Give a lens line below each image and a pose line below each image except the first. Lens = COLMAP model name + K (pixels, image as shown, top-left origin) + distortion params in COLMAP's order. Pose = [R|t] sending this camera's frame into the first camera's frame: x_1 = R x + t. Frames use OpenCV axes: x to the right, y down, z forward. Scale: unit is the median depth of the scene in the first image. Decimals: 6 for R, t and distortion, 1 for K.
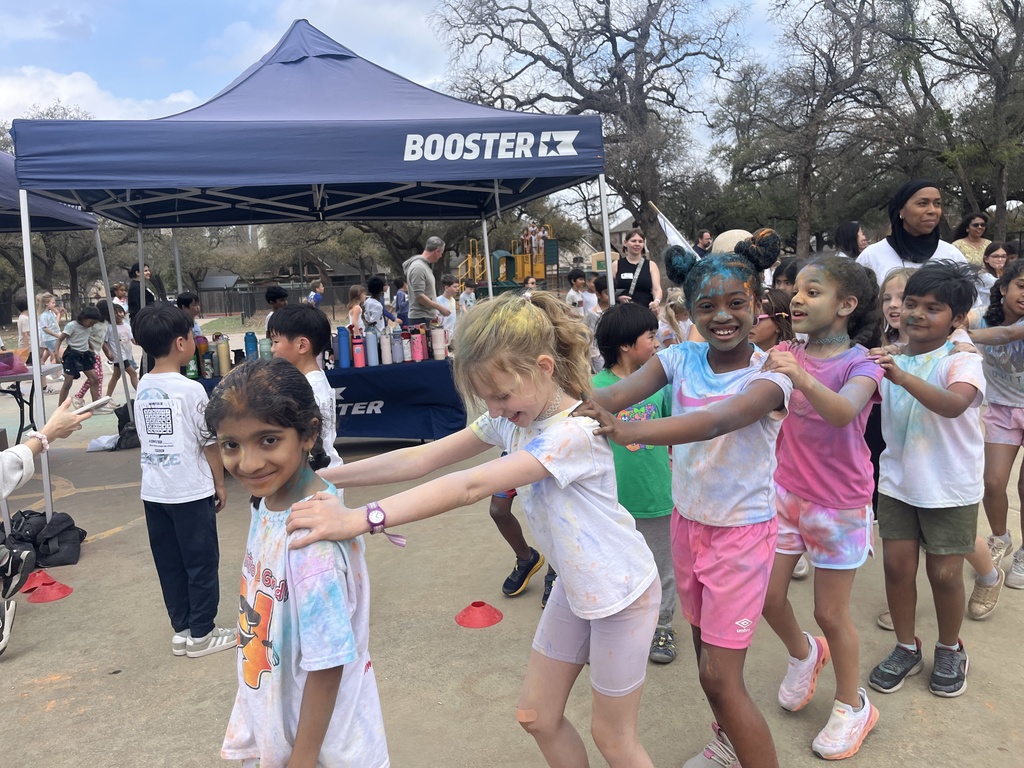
lens RADIAL K [[765.1, 0, 512.0], [0, 765.1, 384.0], [0, 0, 1]] dist [0.005683, -0.006580]
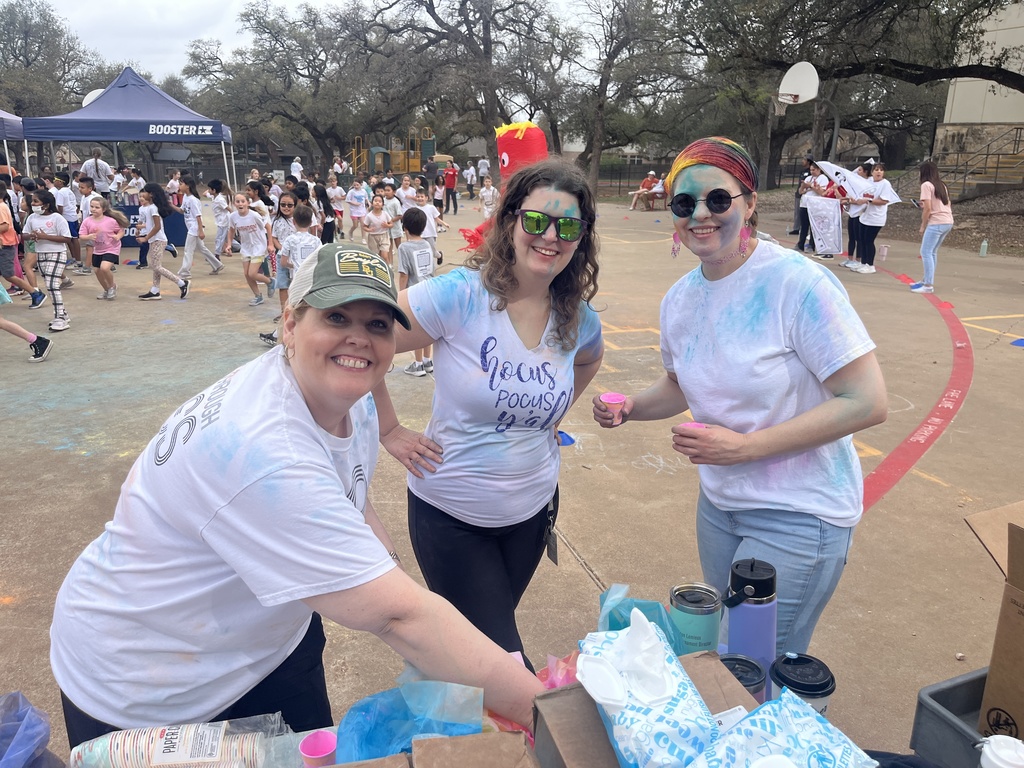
lens RADIAL K [[765.1, 0, 512.0], [0, 765.1, 384.0], [0, 0, 1]] dist [0.005683, -0.006580]
pose [[0.997988, 0.054884, 0.031749, 0.247333], [-0.058751, 0.988757, 0.137509, 0.036599], [-0.023845, -0.139098, 0.989992, -0.429109]]
